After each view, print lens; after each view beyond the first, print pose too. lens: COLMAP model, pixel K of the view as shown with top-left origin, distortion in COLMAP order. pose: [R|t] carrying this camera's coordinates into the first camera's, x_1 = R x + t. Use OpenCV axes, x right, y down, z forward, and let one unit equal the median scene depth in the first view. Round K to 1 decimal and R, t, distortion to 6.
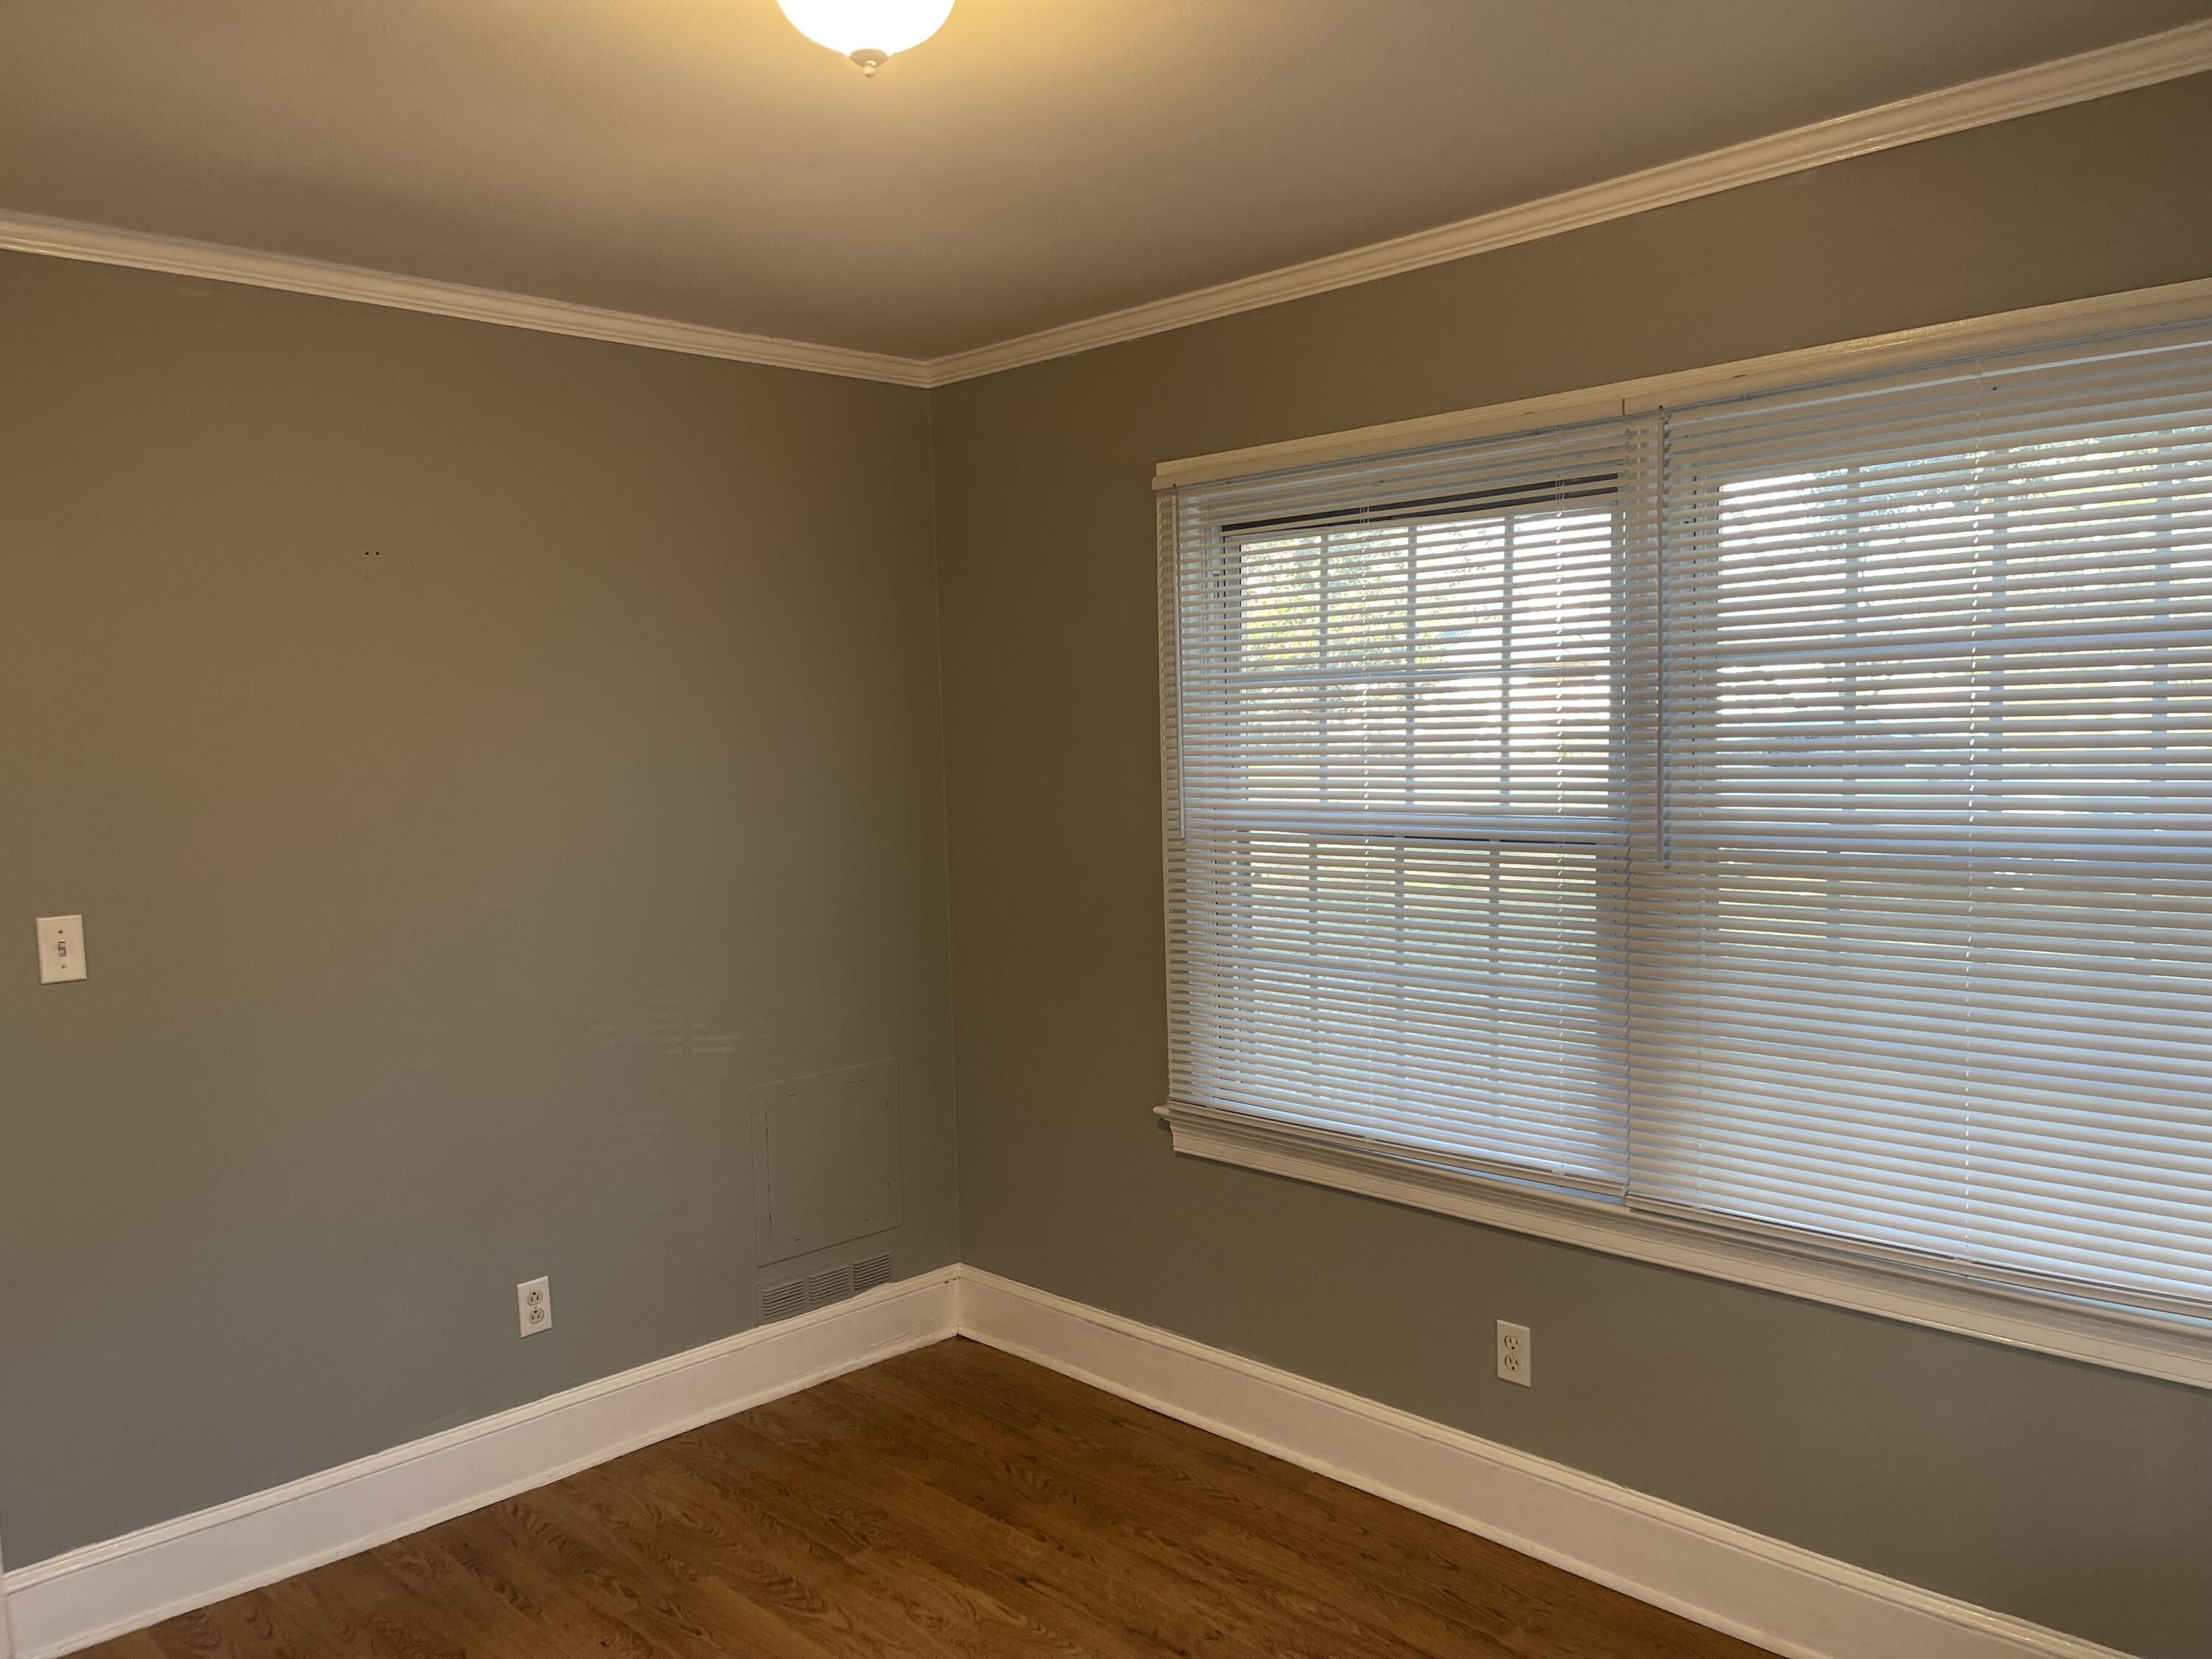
lens RADIAL K [[1663.2, 0, 1098.7], [0, 1663.2, 839.8], [0, 0, 1]] dist [0.046042, -0.046210]
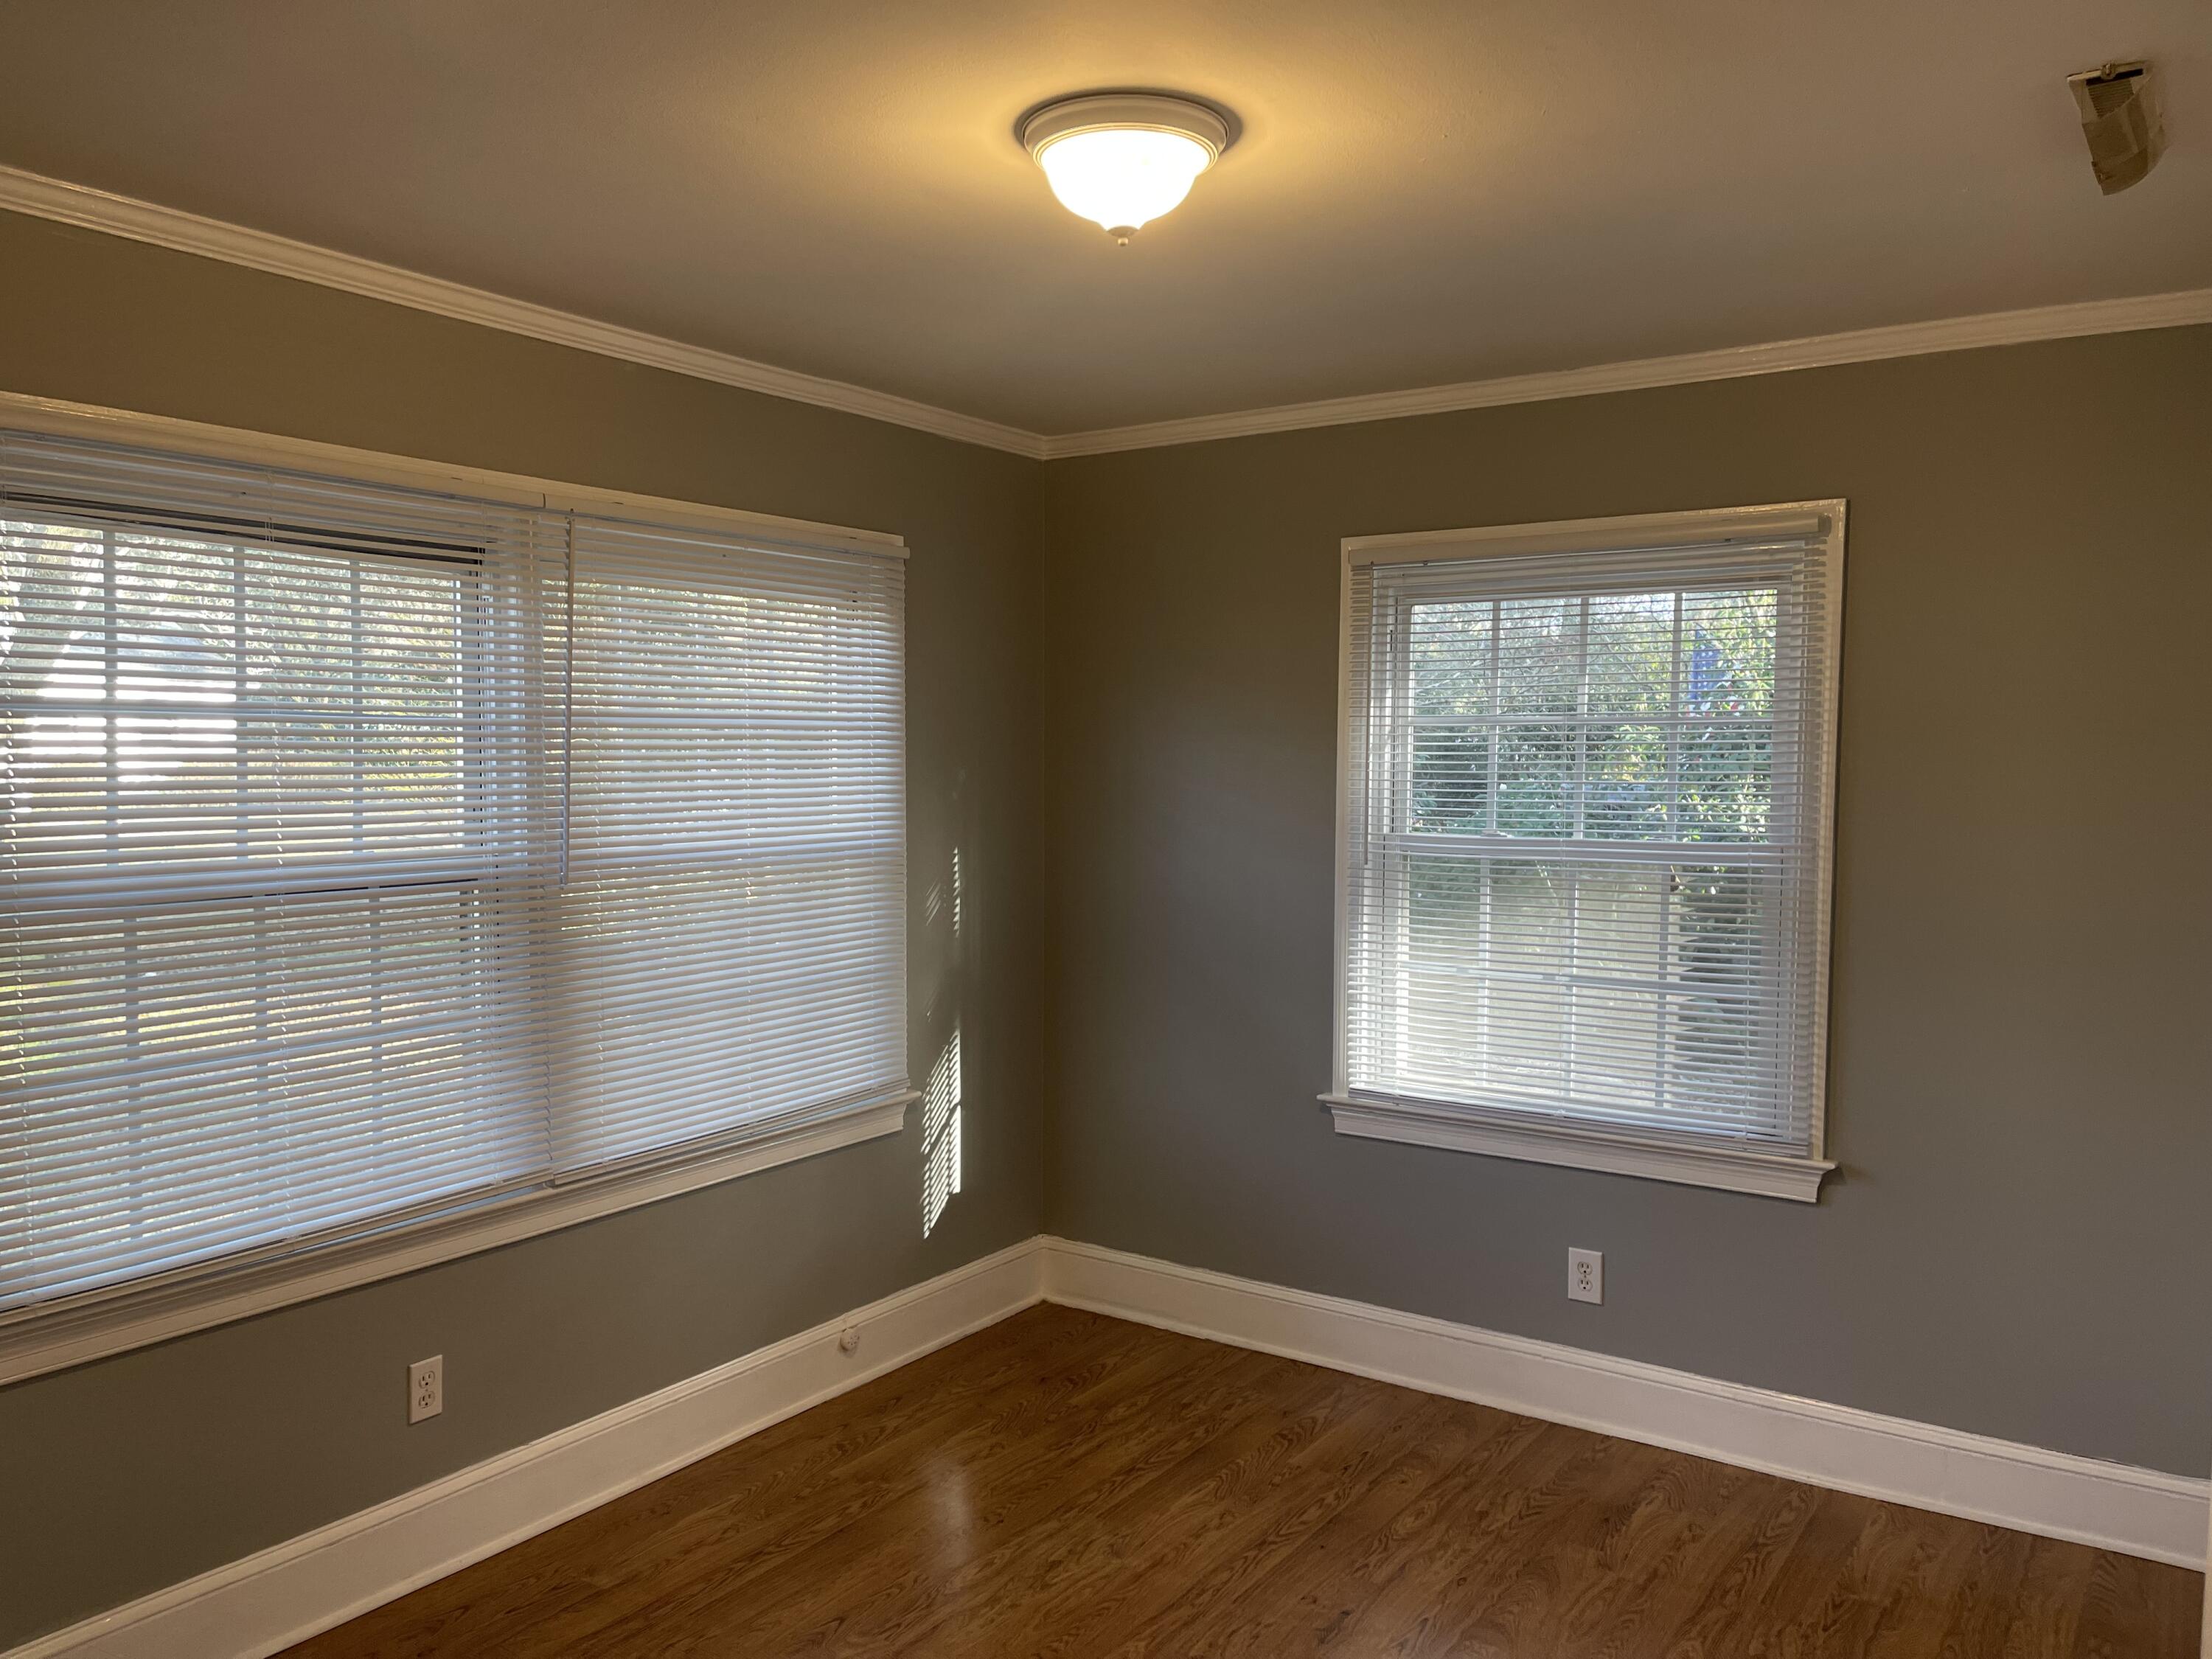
lens RADIAL K [[1663.2, 0, 1099.8], [0, 1663.2, 834.9], [0, 0, 1]] dist [0.046042, -0.046210]
pose [[-0.193837, -0.024371, 0.980731, -0.817546], [0.075177, 0.996383, 0.039618, -0.037558], [-0.978149, 0.081408, -0.191304, 0.766558]]
